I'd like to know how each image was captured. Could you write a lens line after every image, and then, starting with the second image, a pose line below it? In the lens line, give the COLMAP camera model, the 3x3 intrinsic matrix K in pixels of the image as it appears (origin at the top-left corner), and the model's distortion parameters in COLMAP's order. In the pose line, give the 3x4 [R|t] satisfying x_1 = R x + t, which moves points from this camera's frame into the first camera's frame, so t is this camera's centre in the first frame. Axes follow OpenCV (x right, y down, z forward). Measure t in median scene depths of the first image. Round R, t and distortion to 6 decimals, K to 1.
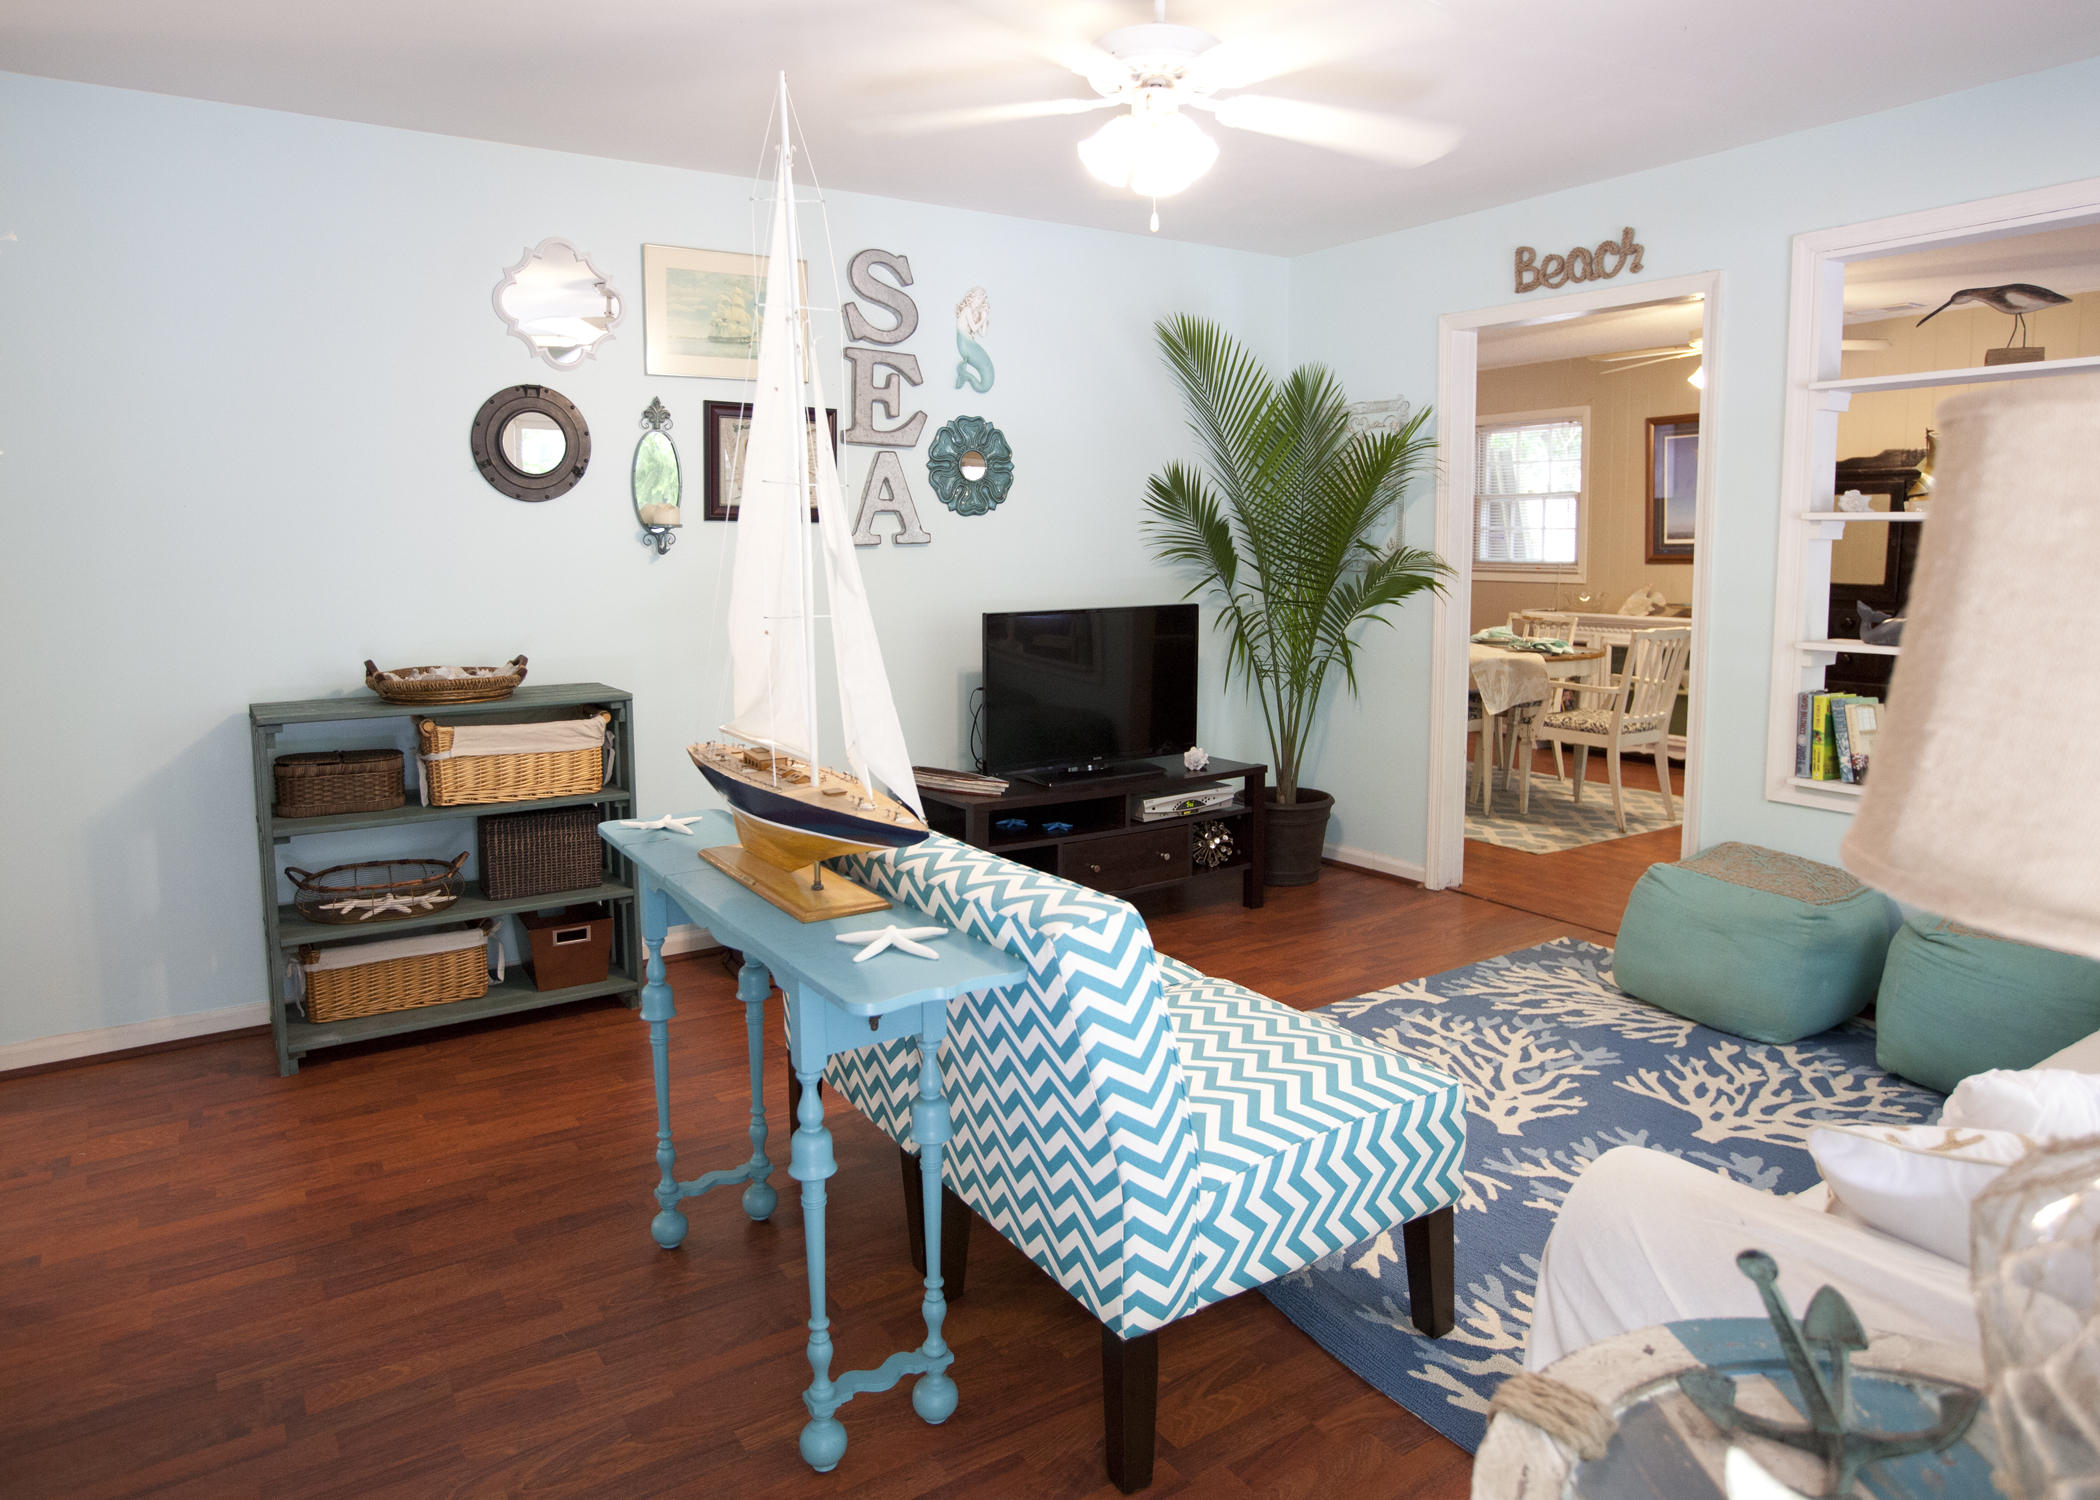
lens RADIAL K [[1255.3, 0, 1043.1], [0, 1255.3, 736.7], [0, 0, 1]] dist [-0.028638, 0.005334]
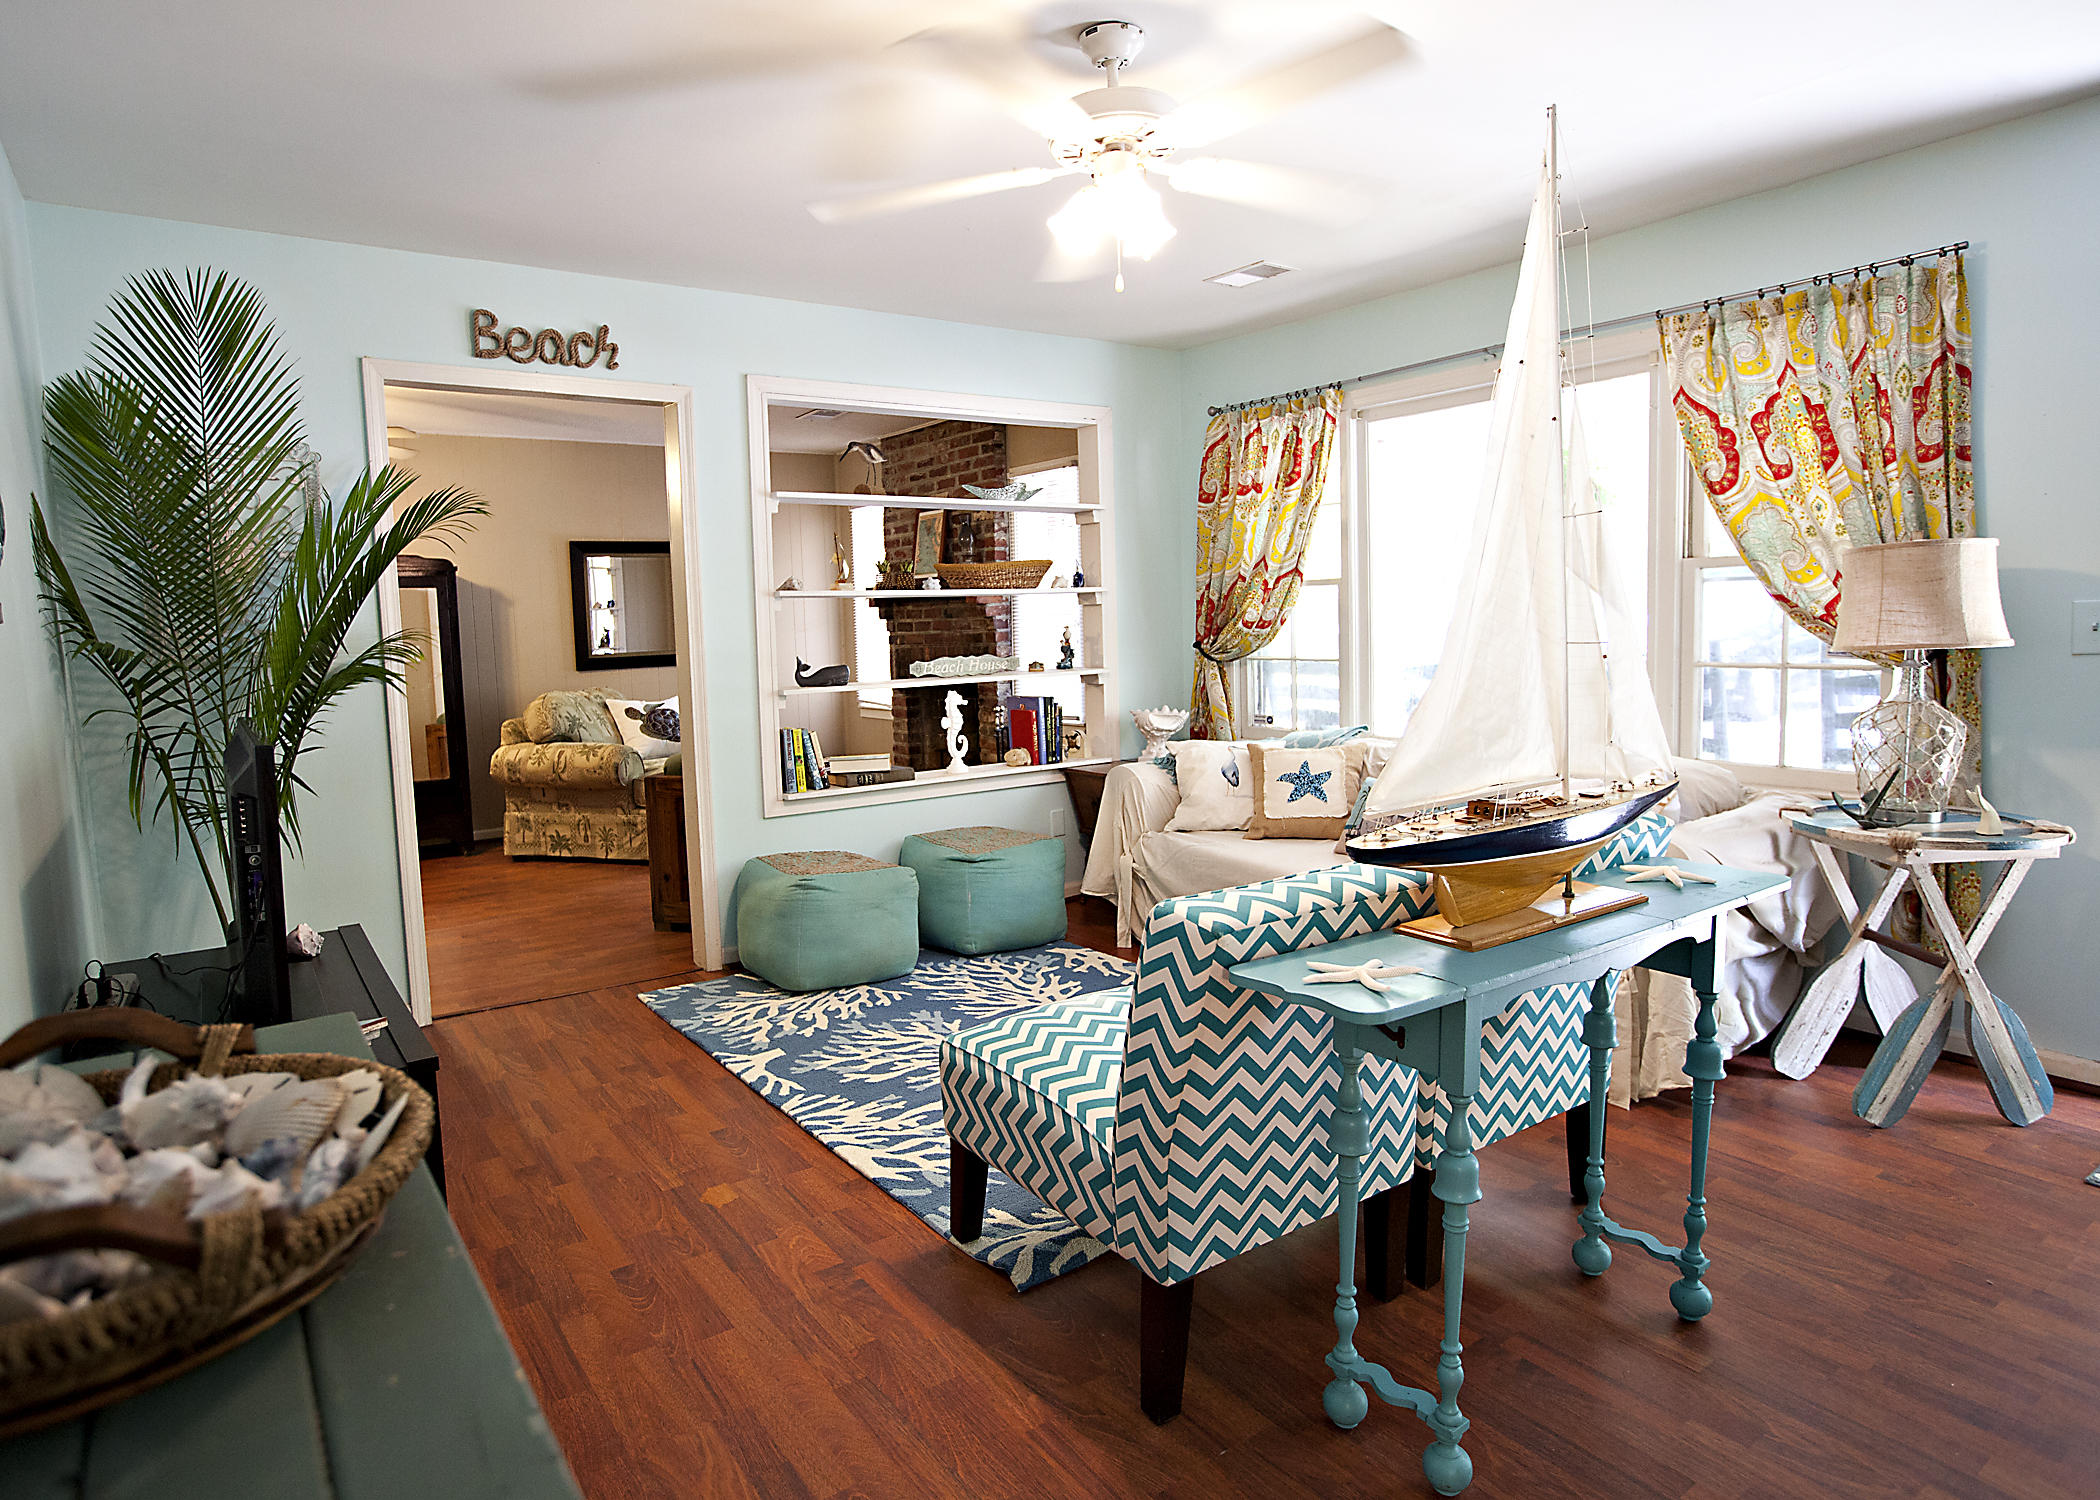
lens RADIAL K [[1157.5, 0, 1045.4], [0, 1157.5, 770.7], [0, 0, 1]] dist [-0.025965, -0.000077]
pose [[0.008067, -0.135589, 0.990732, -0.643472], [0.177304, 0.975260, 0.132028, -0.112774], [-0.984123, 0.174595, 0.031908, 0.757357]]
